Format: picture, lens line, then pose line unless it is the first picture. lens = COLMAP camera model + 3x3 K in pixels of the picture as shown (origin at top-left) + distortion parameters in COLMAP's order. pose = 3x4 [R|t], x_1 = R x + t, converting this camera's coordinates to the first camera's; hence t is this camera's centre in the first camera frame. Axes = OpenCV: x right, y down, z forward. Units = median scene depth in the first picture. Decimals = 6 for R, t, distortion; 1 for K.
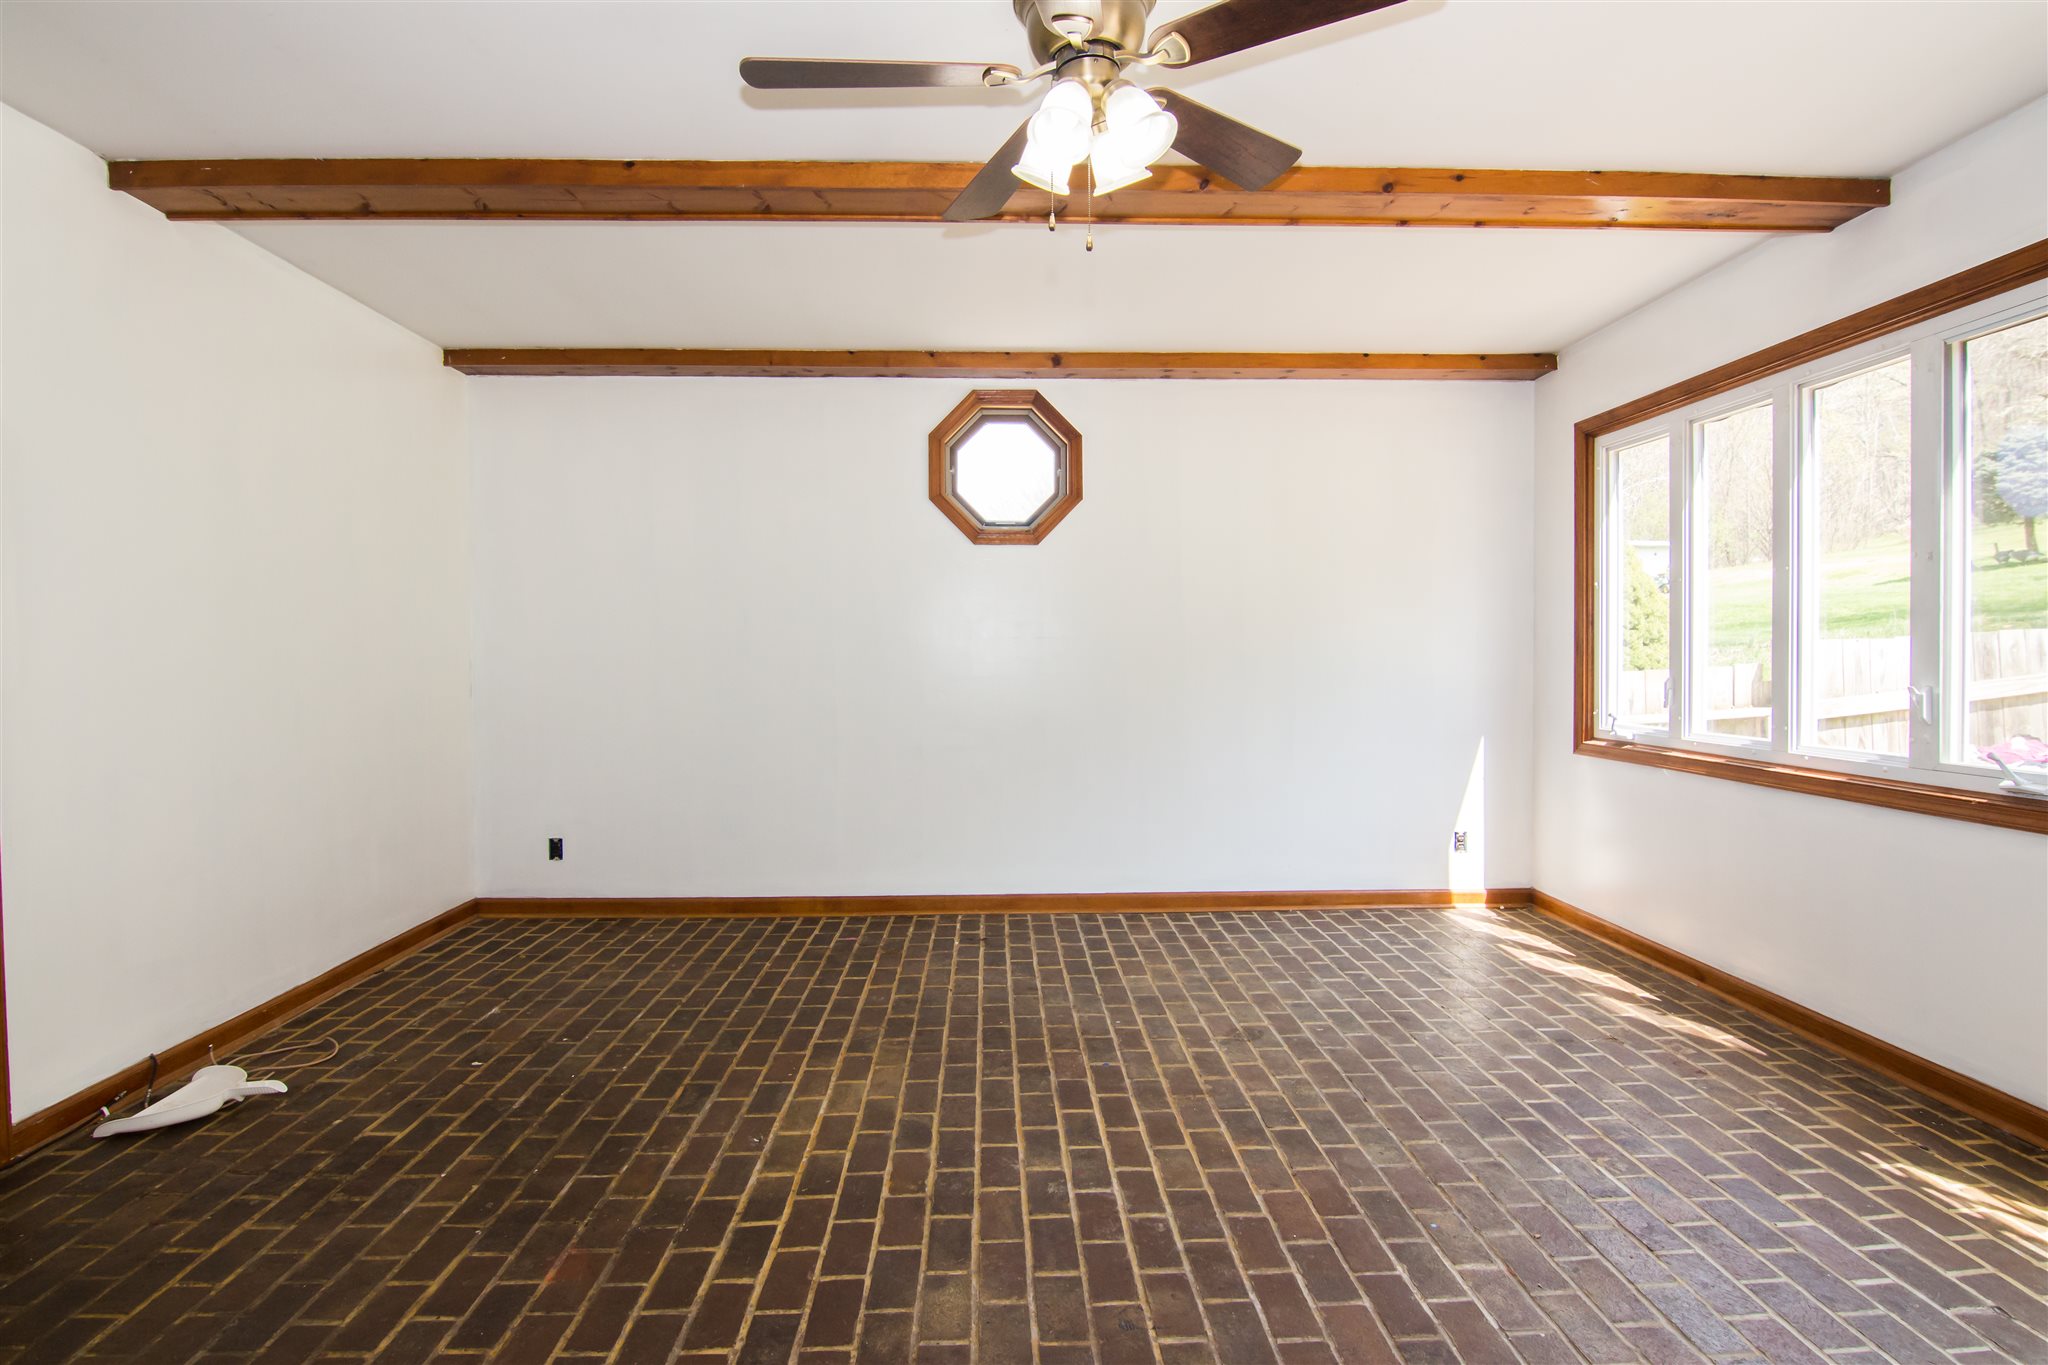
lens RADIAL K [[1039.1, 0, 1013.4], [0, 1039.1, 667.8], [0, 0, 1]] dist [-0.005647, -0.011021]
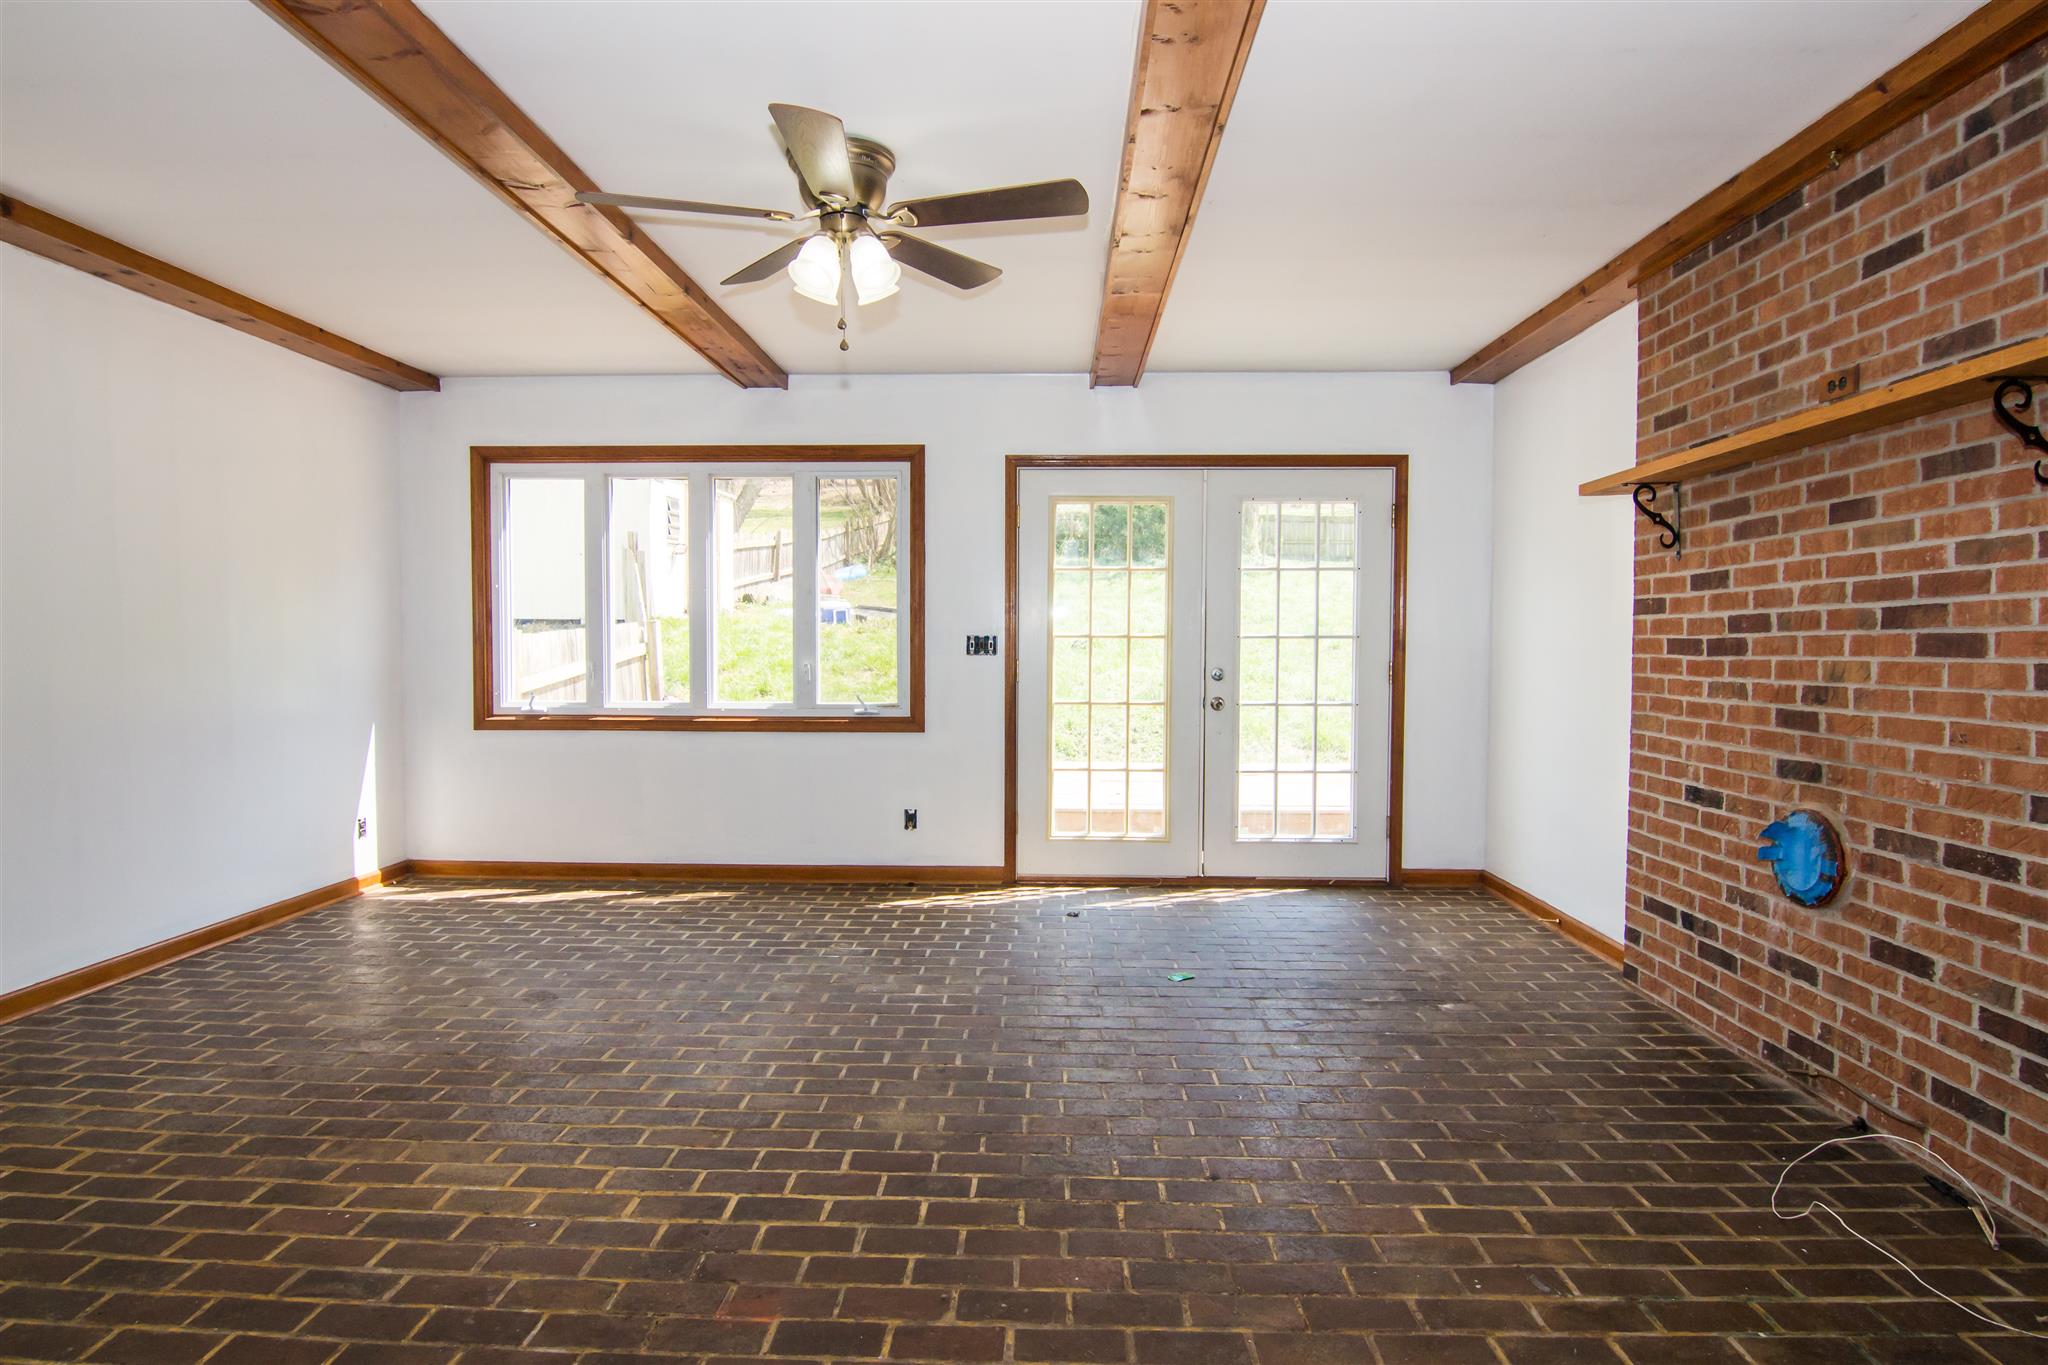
lens RADIAL K [[1039.1, 0, 1008.3], [0, 1039.1, 684.6], [0, 0, 1]] dist [-0.005647, -0.011021]
pose [[0.089711, -0.036867, 0.995285, -0.782289], [0.012263, 0.999280, 0.035910, -0.003876], [-0.995892, 0.008984, 0.090098, 0.410610]]
